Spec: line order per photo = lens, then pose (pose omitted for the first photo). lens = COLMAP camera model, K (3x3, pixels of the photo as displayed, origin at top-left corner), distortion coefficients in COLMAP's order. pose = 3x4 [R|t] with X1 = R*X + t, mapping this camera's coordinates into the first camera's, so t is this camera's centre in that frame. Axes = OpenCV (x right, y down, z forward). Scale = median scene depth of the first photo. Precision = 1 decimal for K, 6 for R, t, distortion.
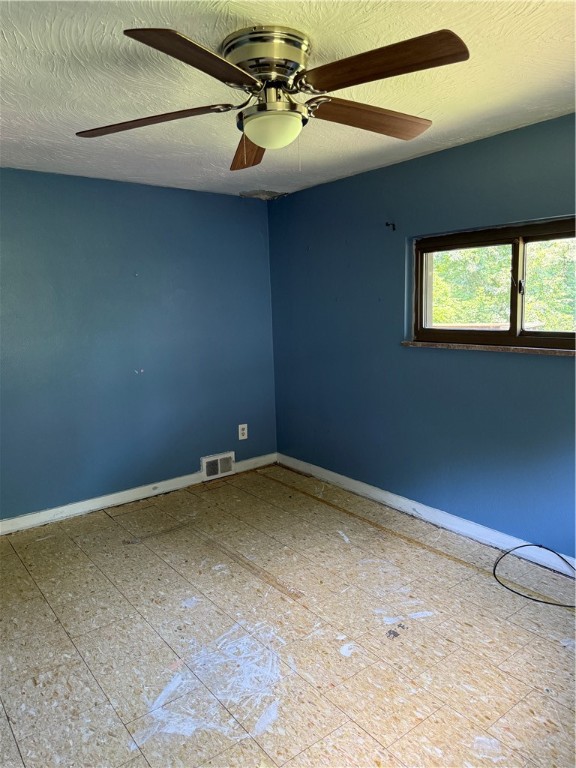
lens RADIAL K [[545.6, 0, 284.7], [0, 545.6, 384.6], [0, 0, 1]] dist [0.045161, -0.047548]
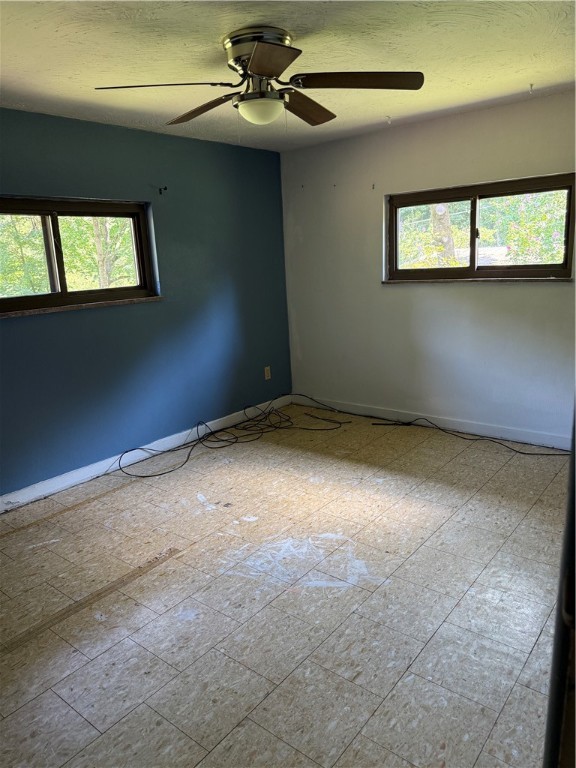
lens RADIAL K [[545.6, 0, 285.5], [0, 545.6, 383.3], [0, 0, 1]] dist [0.045161, -0.047548]
pose [[-0.237077, -0.182841, 0.954130, -0.918352], [0.212676, 0.948539, 0.234614, -0.097012], [-0.947926, 0.258542, -0.185991, 0.903481]]
